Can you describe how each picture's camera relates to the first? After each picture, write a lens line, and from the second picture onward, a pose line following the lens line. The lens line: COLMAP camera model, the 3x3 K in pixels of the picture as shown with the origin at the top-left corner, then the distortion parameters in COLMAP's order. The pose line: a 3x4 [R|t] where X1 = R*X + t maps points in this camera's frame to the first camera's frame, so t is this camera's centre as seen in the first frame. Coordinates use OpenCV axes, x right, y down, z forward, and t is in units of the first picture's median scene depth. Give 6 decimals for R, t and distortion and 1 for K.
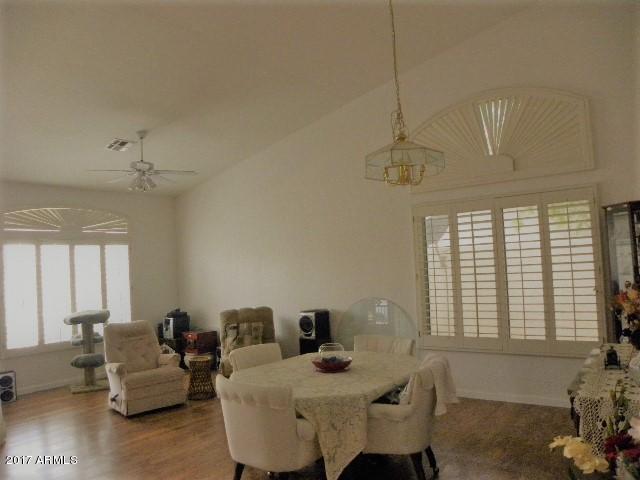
lens RADIAL K [[485.0, 0, 317.2], [0, 485.0, 241.0], [0, 0, 1]] dist [-0.143367, 0.078344]
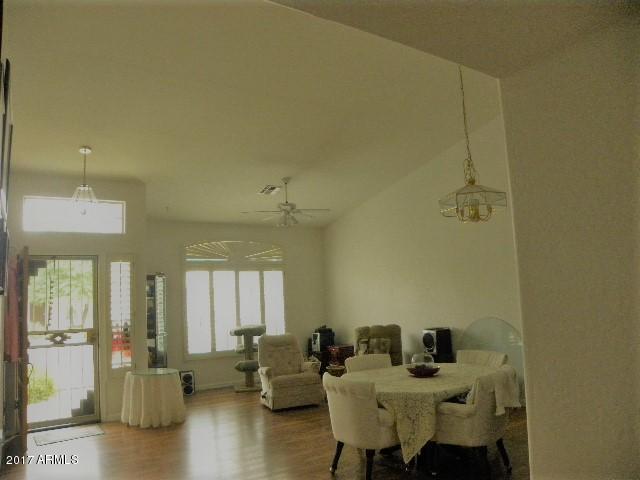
lens RADIAL K [[485.0, 0, 317.2], [0, 485.0, 241.0], [0, 0, 1]] dist [-0.143367, 0.078344]
pose [[0.940792, -0.029415, -0.337706, 0.125717], [0.014715, 0.998833, -0.046005, -0.011100], [0.338665, 0.038312, 0.940127, -0.144731]]
